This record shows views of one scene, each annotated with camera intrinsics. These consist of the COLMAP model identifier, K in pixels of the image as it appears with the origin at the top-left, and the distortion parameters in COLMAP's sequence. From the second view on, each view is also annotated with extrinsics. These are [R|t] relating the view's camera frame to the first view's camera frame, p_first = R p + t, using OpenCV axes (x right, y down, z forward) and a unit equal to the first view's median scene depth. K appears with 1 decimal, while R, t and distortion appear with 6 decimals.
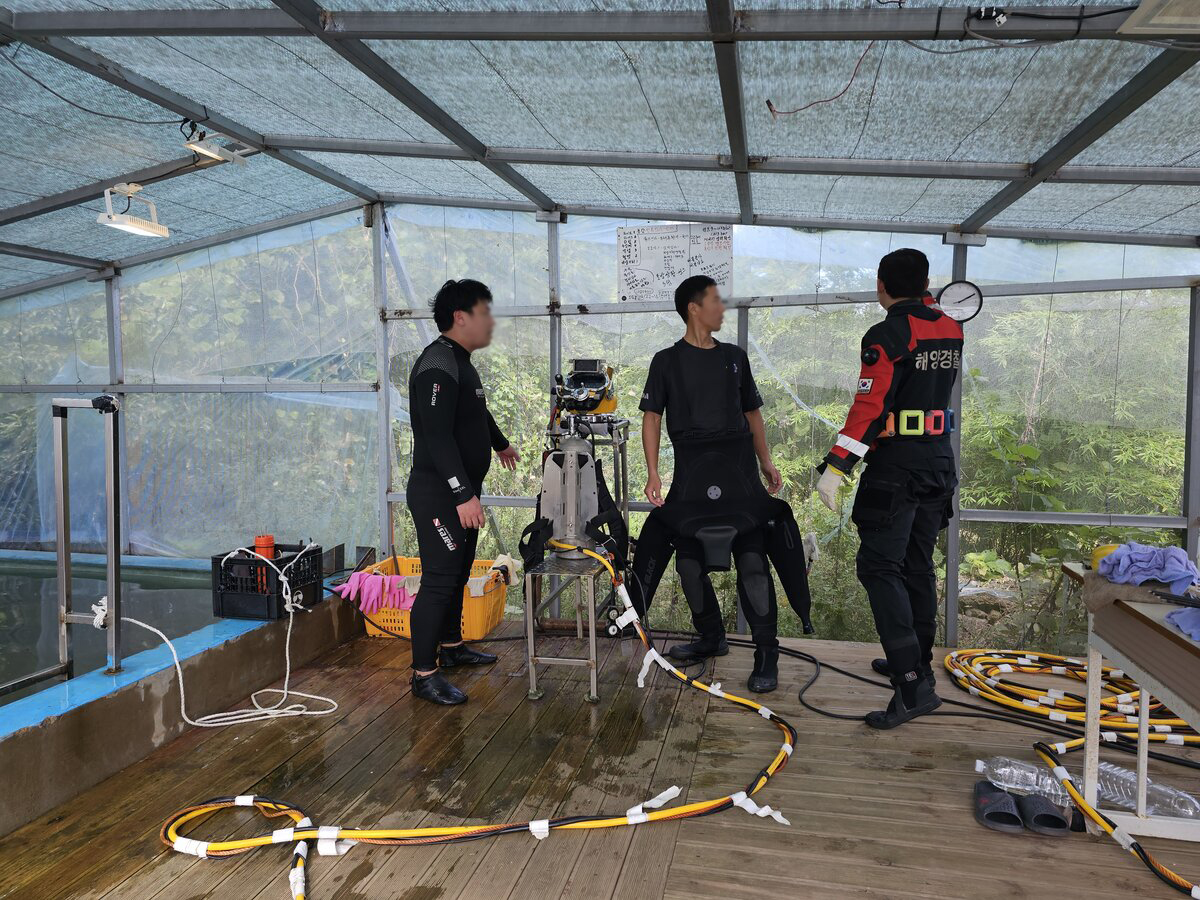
lens RADIAL K [[801.6, 0, 604.5], [0, 801.6, 445.1], [0, 0, 1]] dist [0.021160, -0.014884]
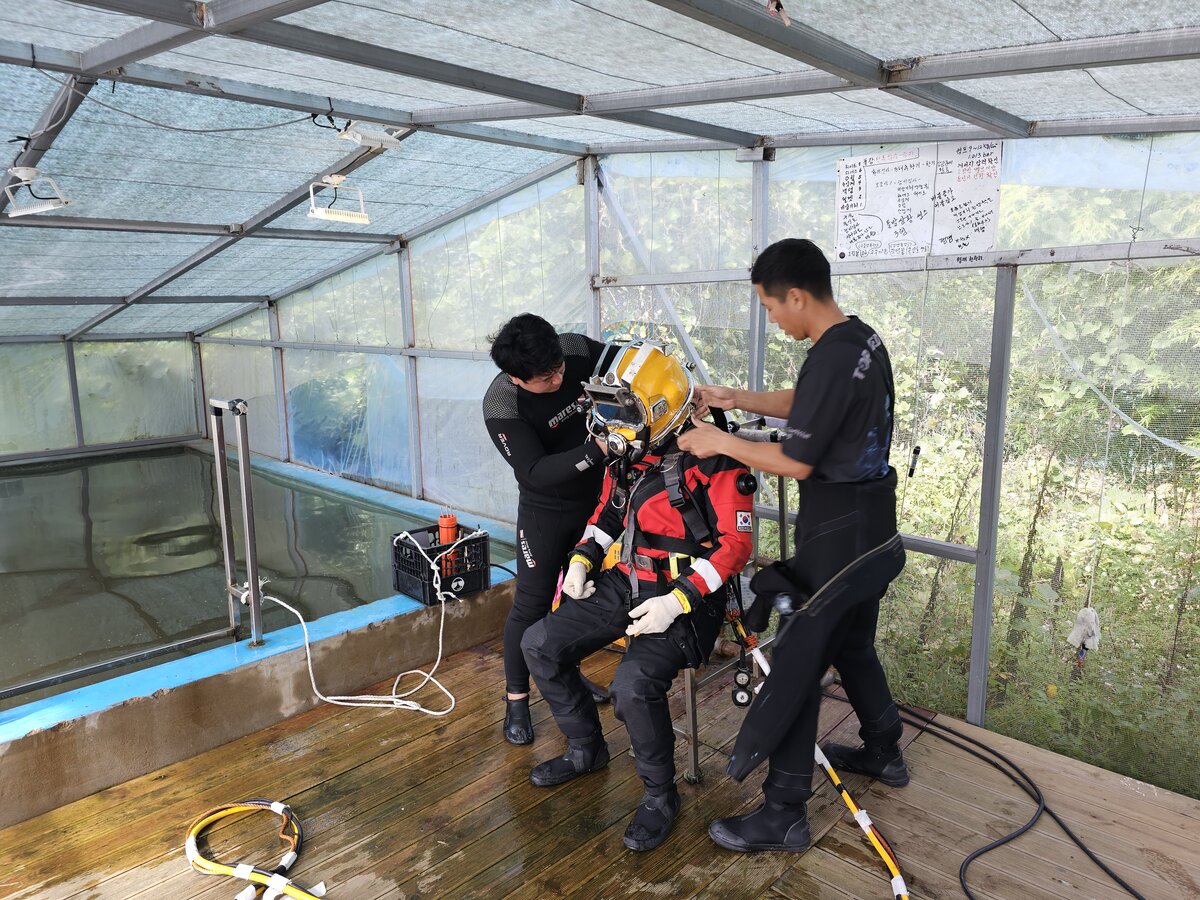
lens RADIAL K [[801.6, 0, 598.5], [0, 801.6, 452.7], [0, 0, 1]] dist [0.021160, -0.014884]
pose [[0.853372, 0.082598, -0.514717, 0.283984], [-0.021311, 0.992070, 0.123867, -0.106559], [0.520866, -0.094736, 0.848365, 0.265648]]
